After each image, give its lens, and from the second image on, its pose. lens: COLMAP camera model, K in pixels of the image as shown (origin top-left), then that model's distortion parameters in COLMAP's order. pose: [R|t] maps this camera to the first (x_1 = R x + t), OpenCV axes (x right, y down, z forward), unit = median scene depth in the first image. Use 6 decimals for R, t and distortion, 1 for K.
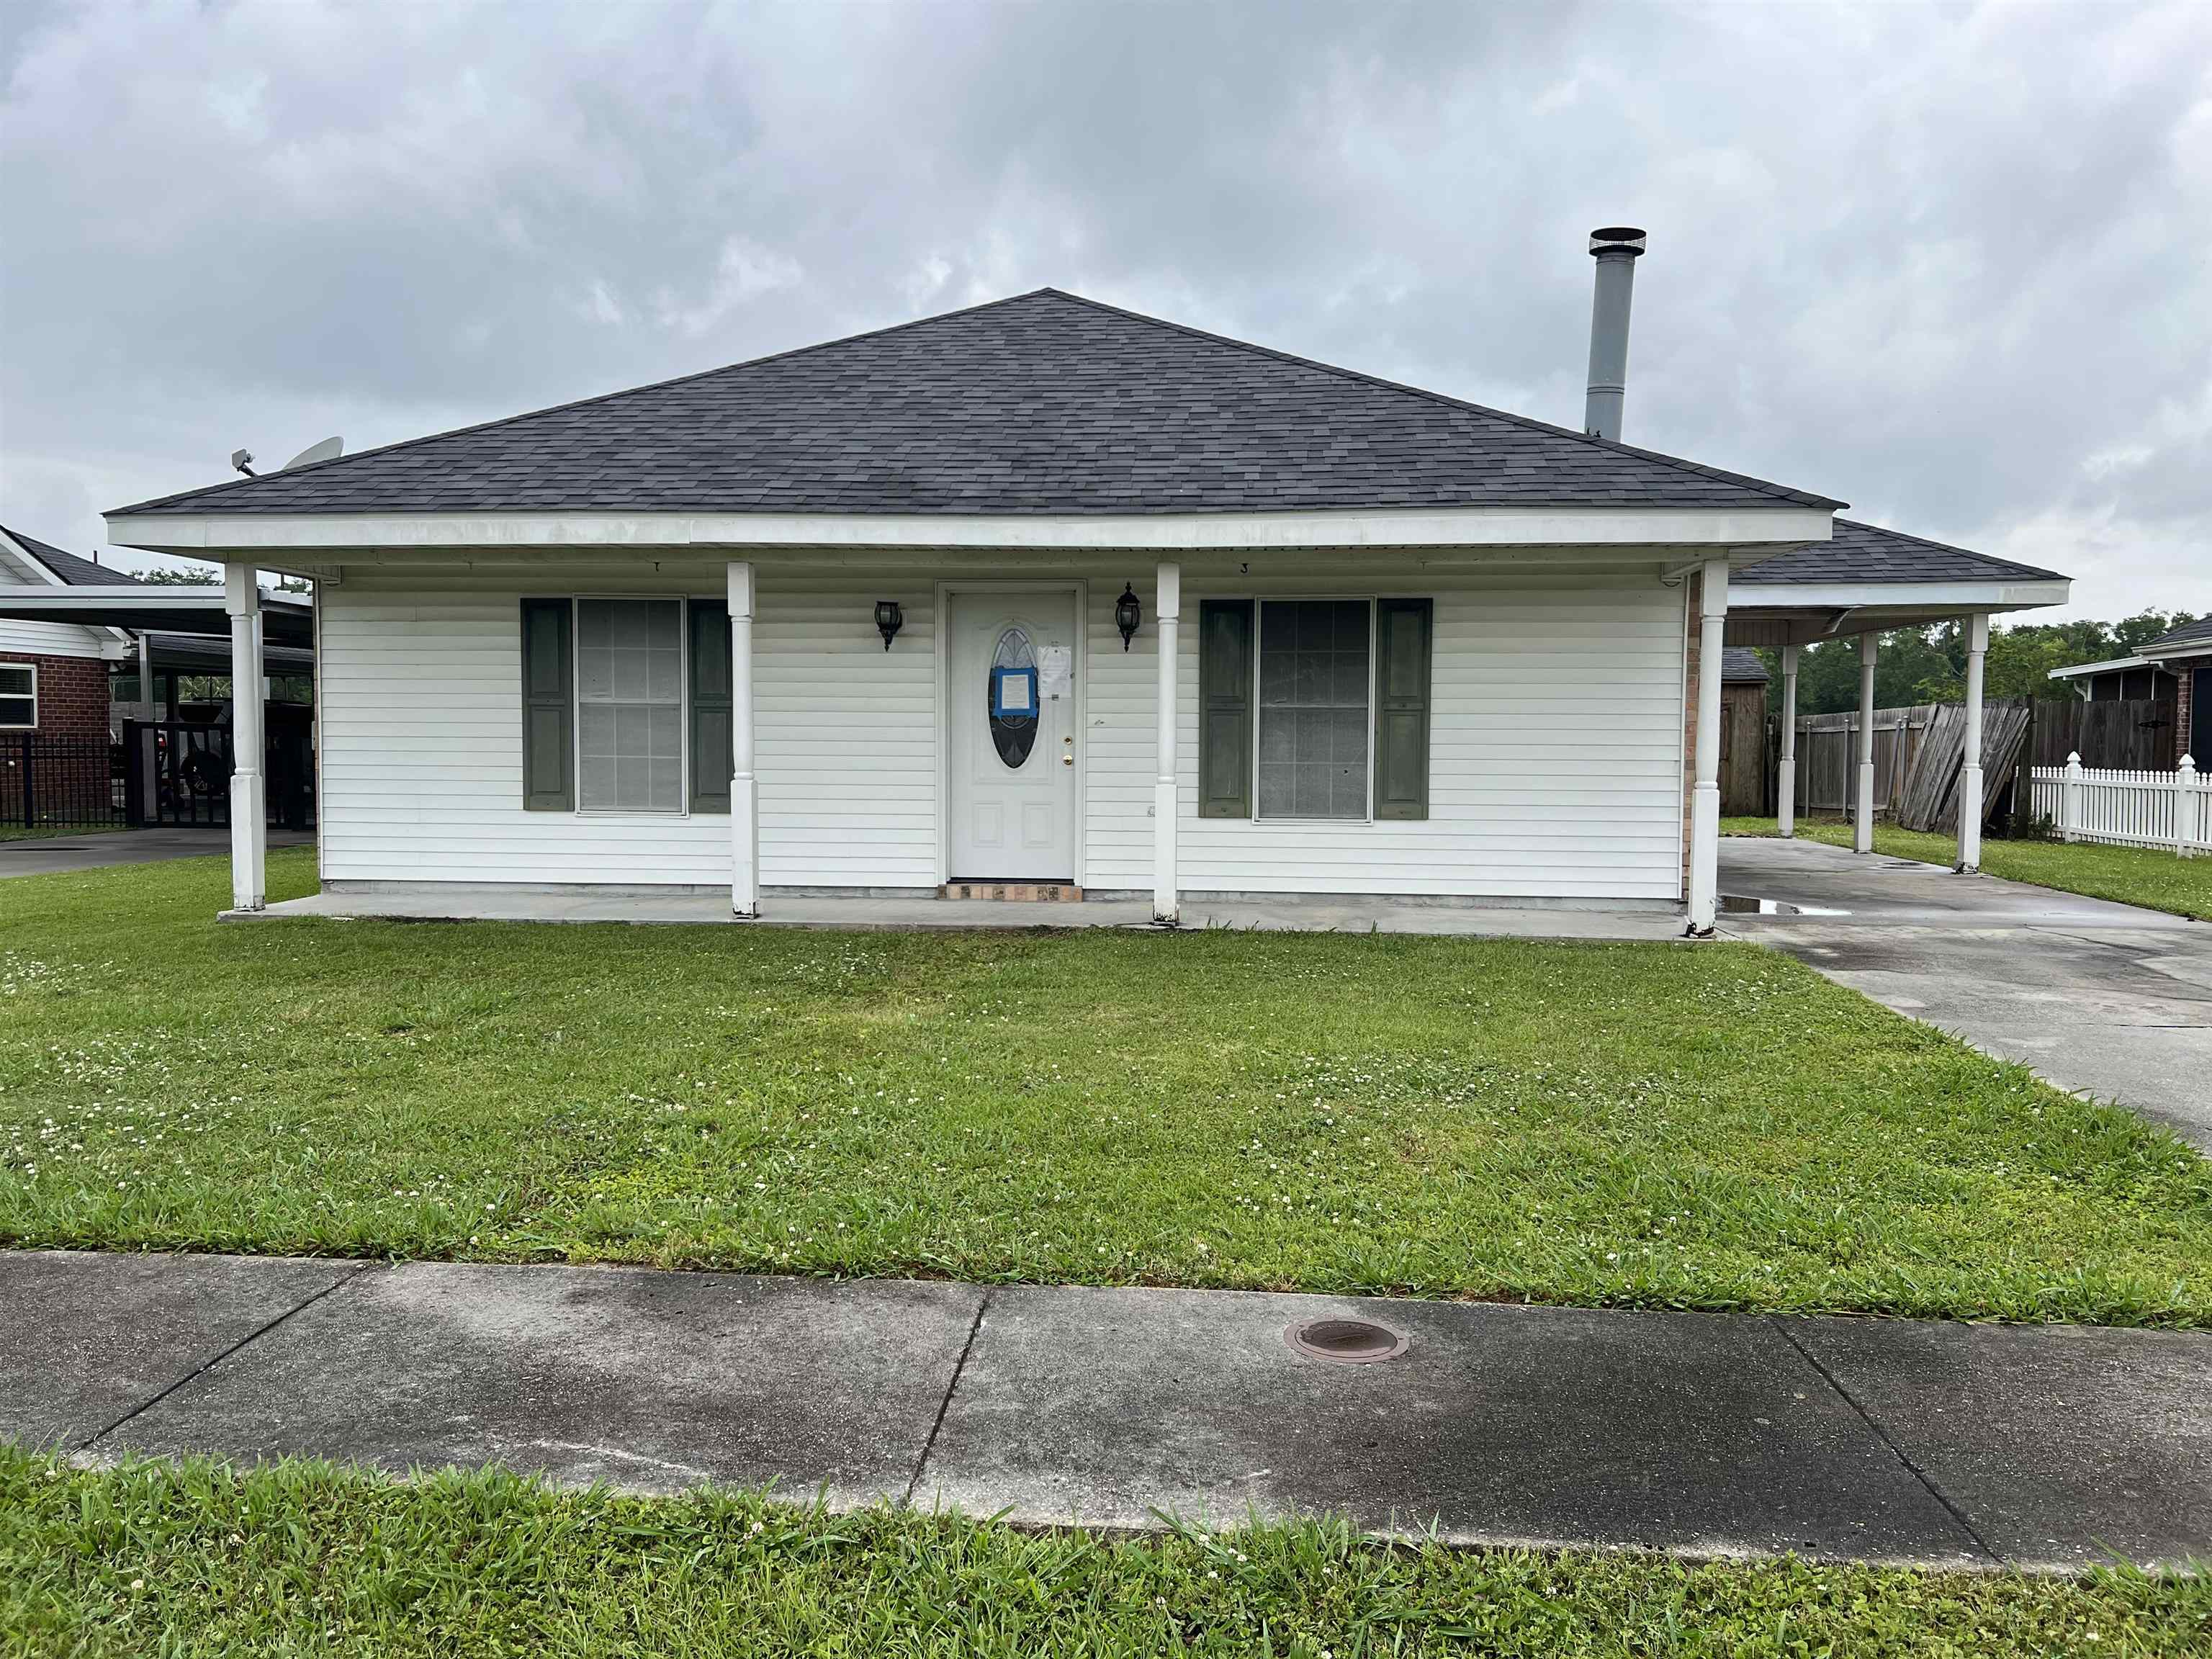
lens RADIAL K [[1654.4, 0, 1106.0], [0, 1654.4, 829.5], [0, 0, 1]] dist [0.136358, -0.169435]
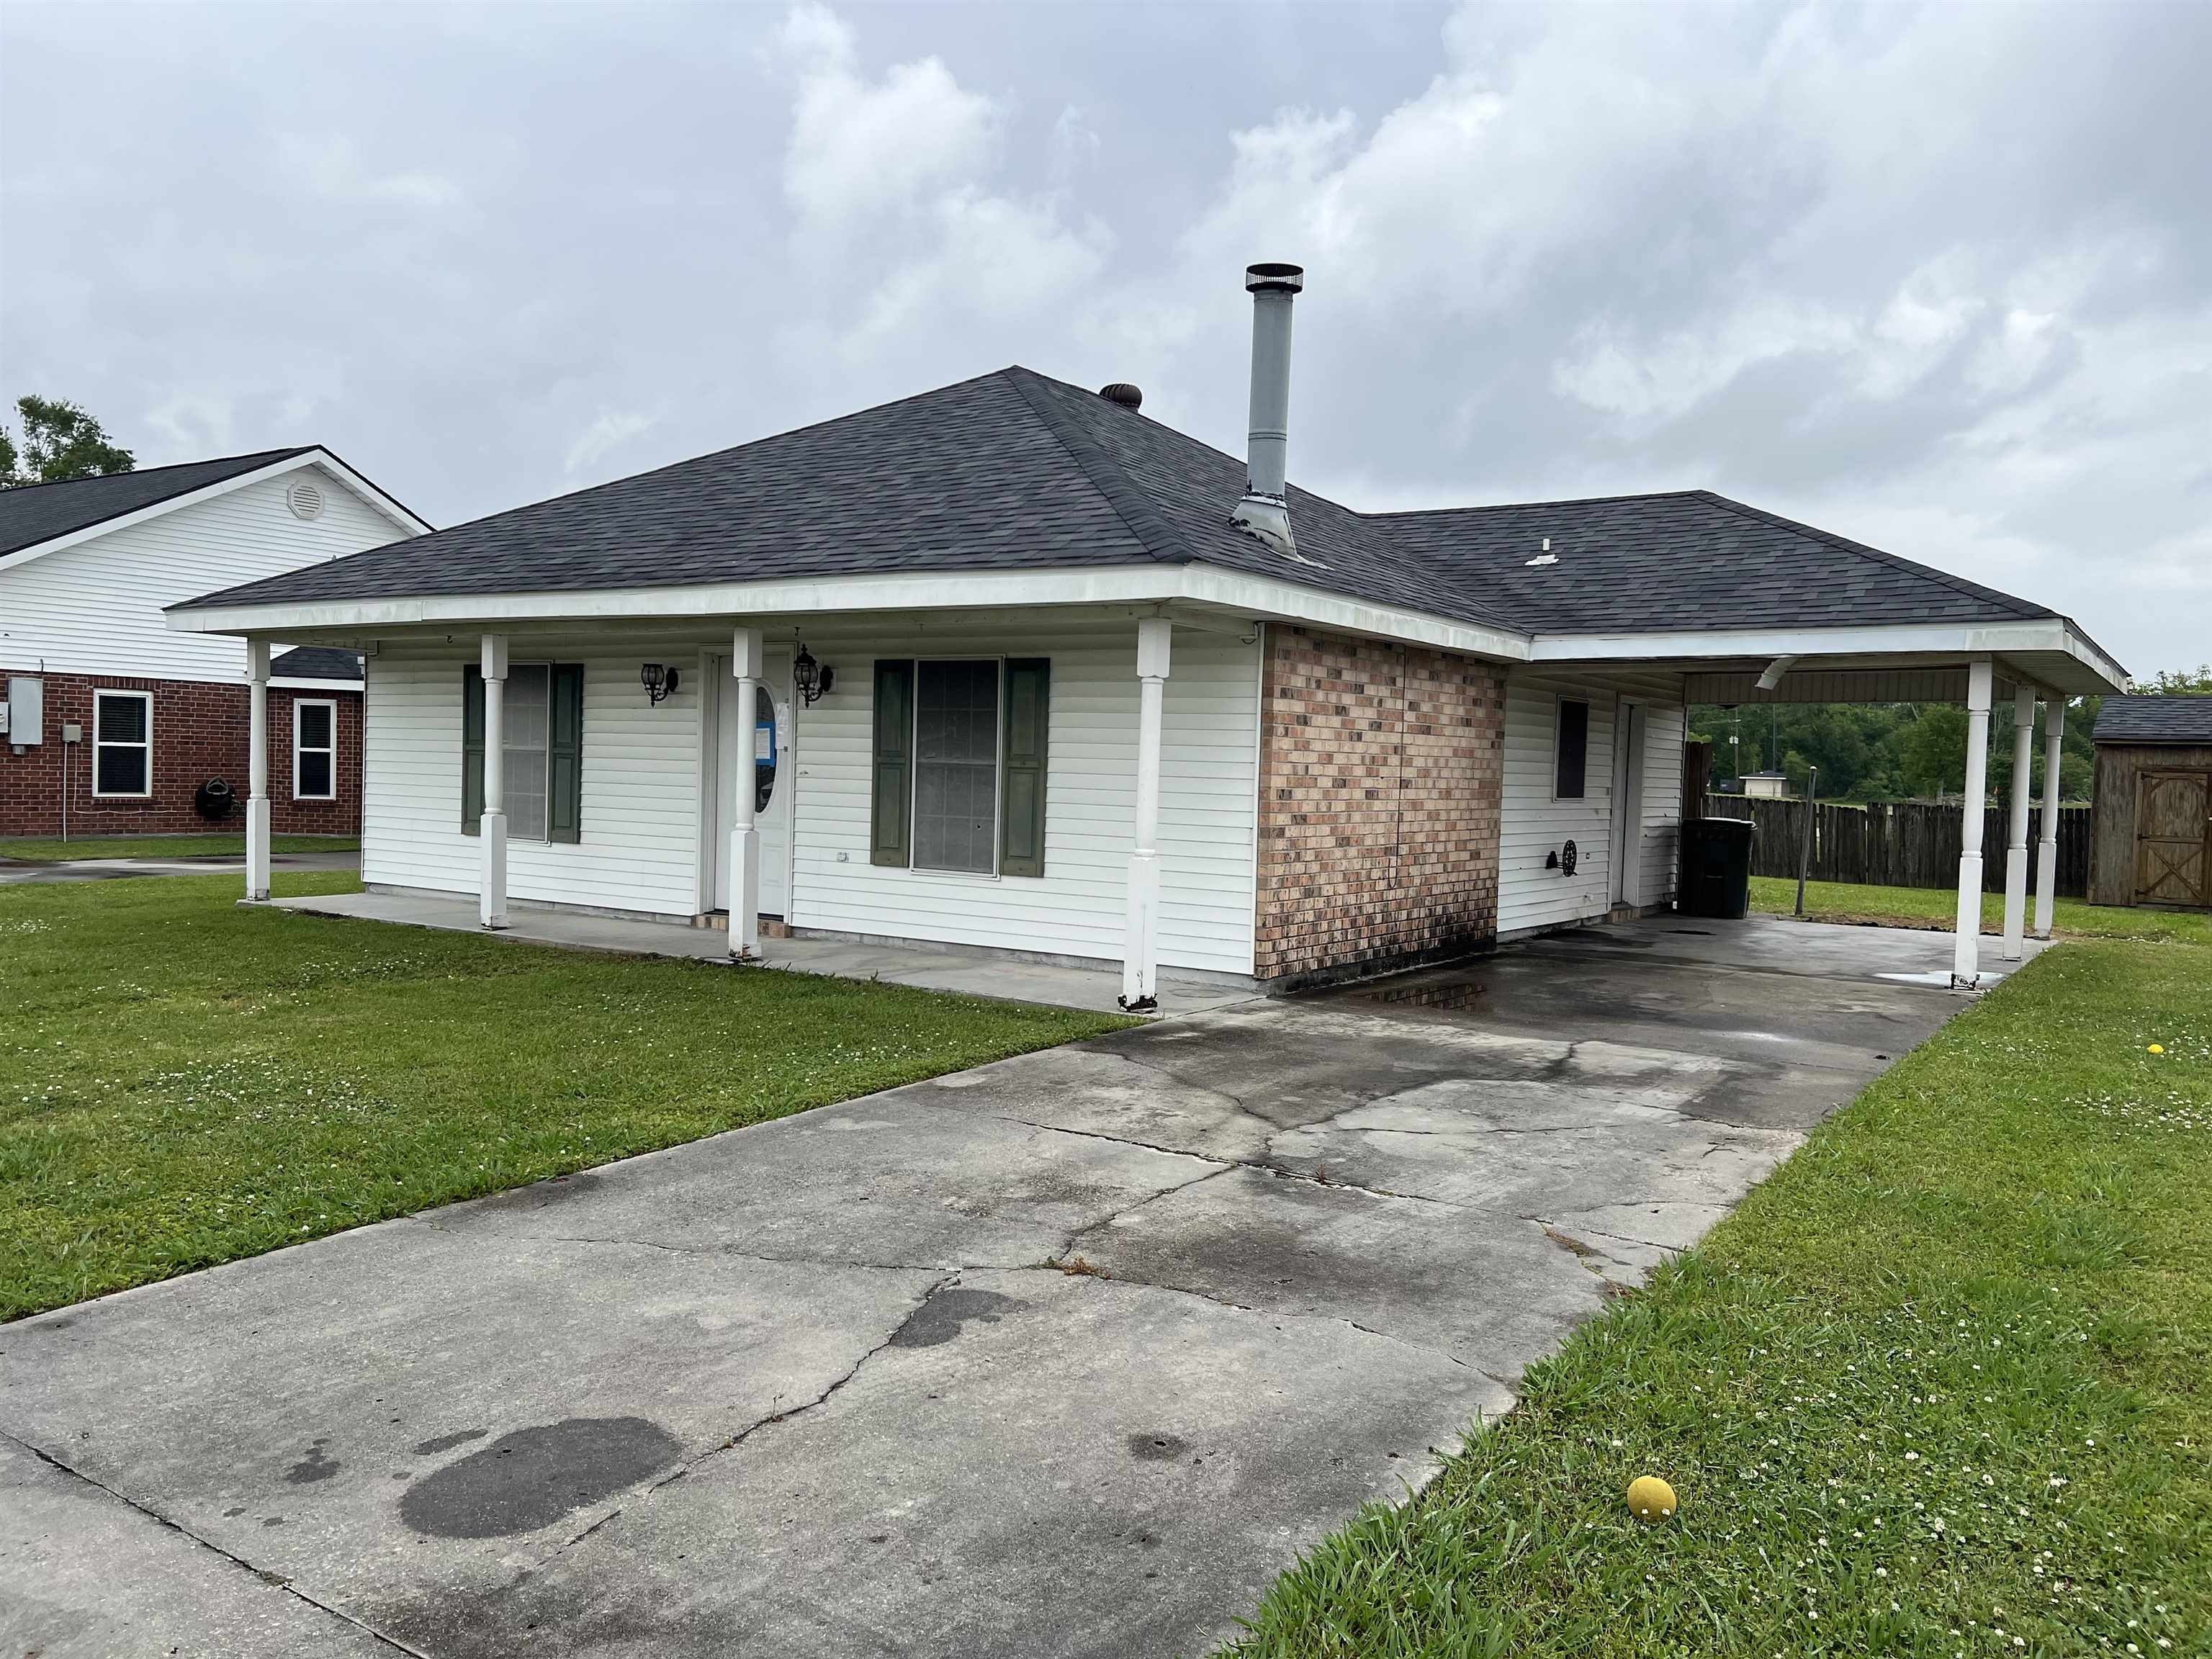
lens RADIAL K [[1654.4, 0, 1106.0], [0, 1654.4, 829.5], [0, 0, 1]] dist [0.136358, -0.169435]
pose [[0.877342, 0.037390, -0.478407, 0.678264], [-0.050781, 0.998596, -0.015082, -0.020994], [0.477171, 0.037526, 0.878009, 0.137559]]
